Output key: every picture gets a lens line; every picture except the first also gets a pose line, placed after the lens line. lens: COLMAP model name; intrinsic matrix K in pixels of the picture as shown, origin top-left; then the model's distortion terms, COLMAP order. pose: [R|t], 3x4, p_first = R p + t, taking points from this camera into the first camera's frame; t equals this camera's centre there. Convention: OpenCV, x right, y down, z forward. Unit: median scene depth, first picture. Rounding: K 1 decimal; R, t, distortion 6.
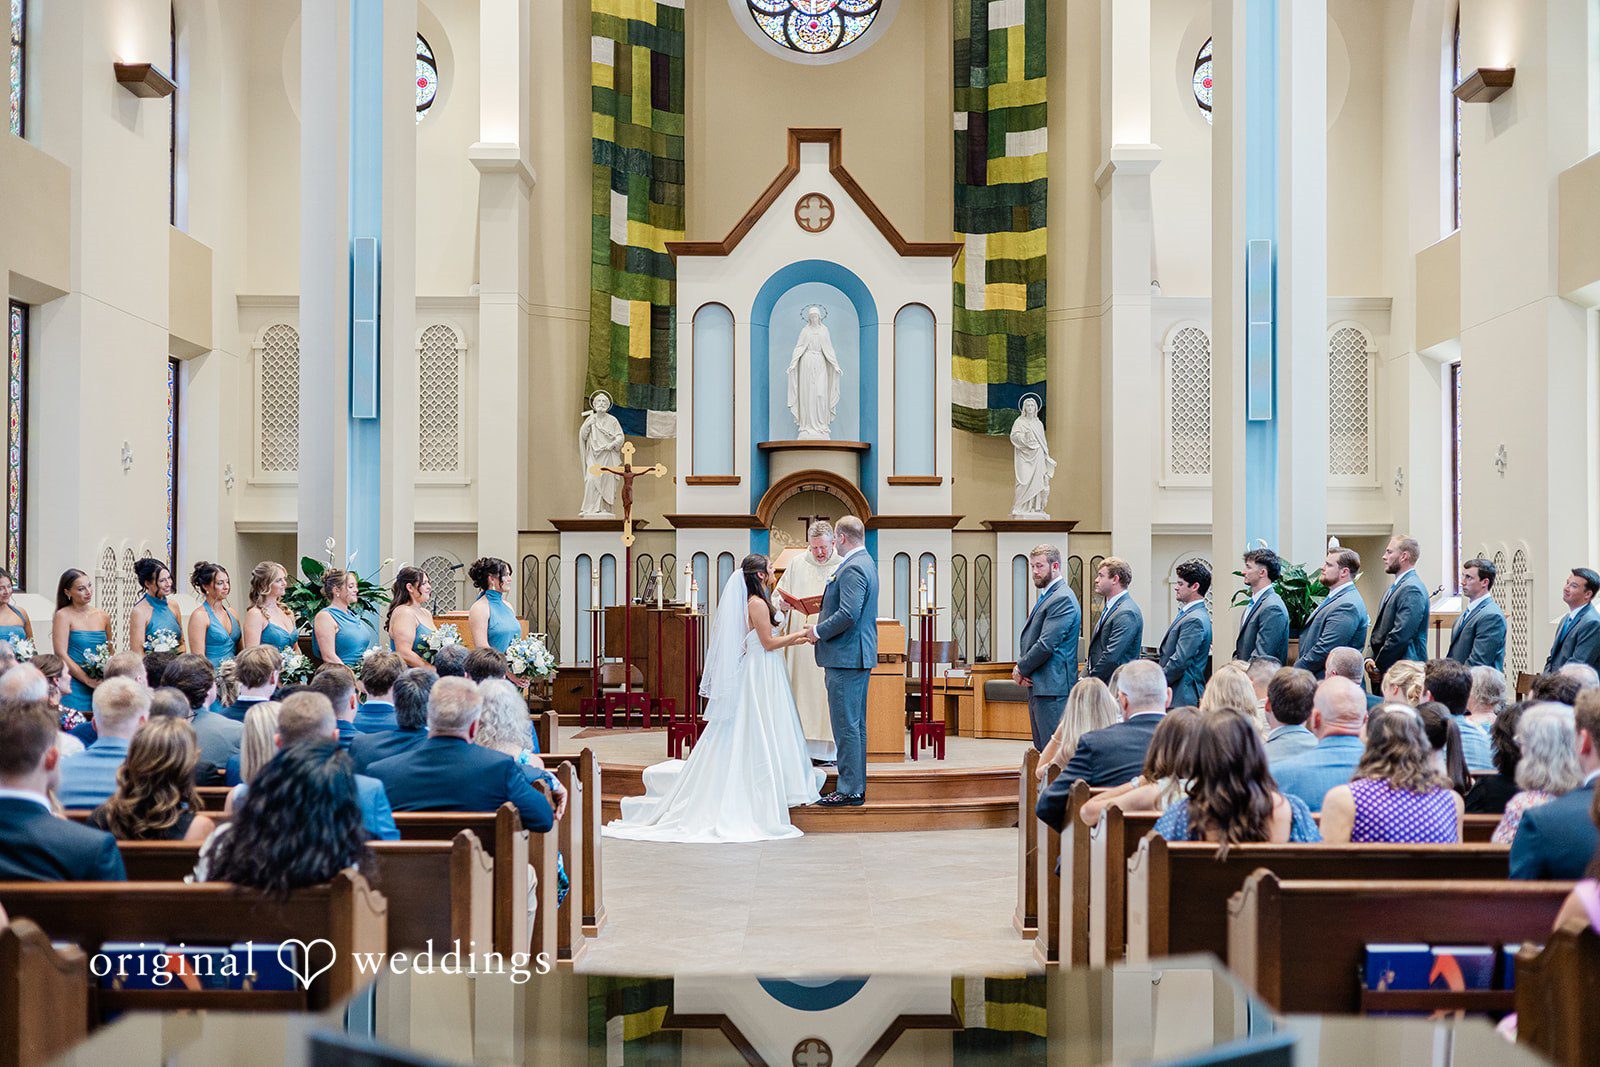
lens RADIAL K [[2720.5, 0, 764.6], [0, 2720.5, 532.2], [0, 0, 1]] dist [-0.009307, 0.078492]
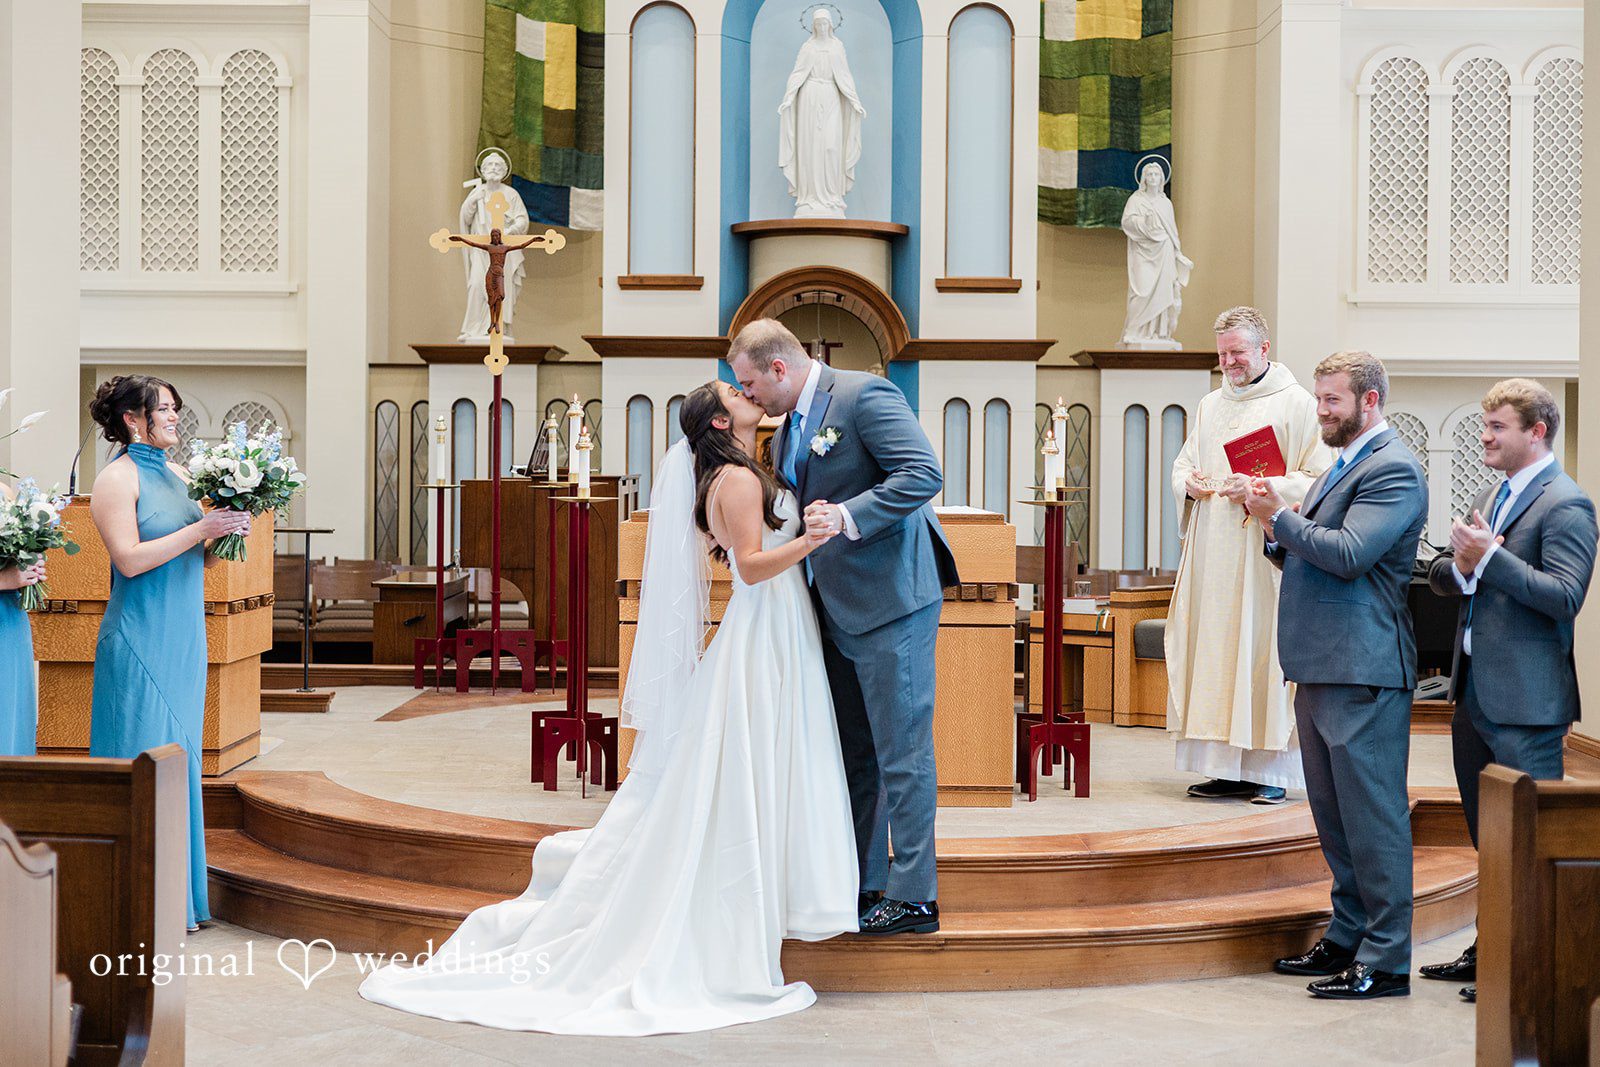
lens RADIAL K [[2720.5, 0, 764.6], [0, 2720.5, 532.2], [0, 0, 1]] dist [-0.009307, 0.078492]
pose [[0.999965, 0.007646, 0.003319, 0.003697], [-0.007793, 0.998875, 0.046774, 0.009308], [-0.002957, -0.046798, 0.998900, 0.360528]]
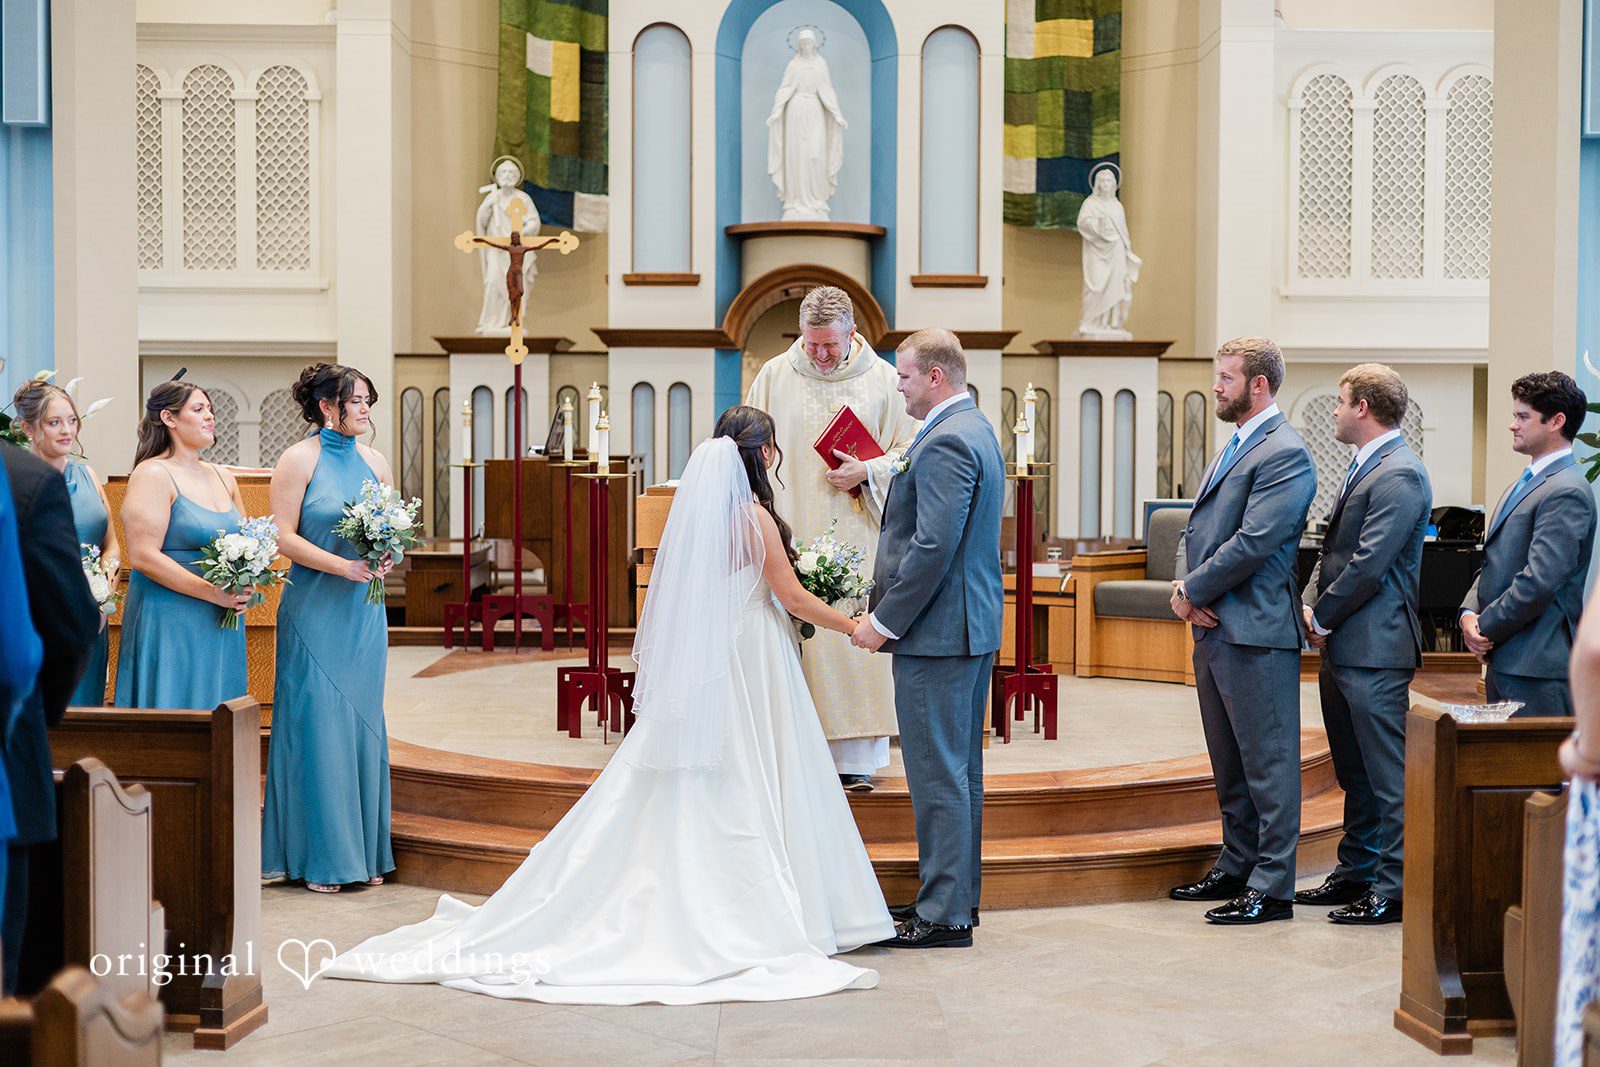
lens RADIAL K [[2480.2, 0, 835.0], [0, 2480.2, 578.9], [0, 0, 1]] dist [-0.009089, 0.096993]
pose [[0.999226, 0.001392, 0.039305, 0.000768], [-0.004370, 0.997115, 0.075774, 0.009264], [-0.039086, -0.075888, 0.996350, 0.354535]]
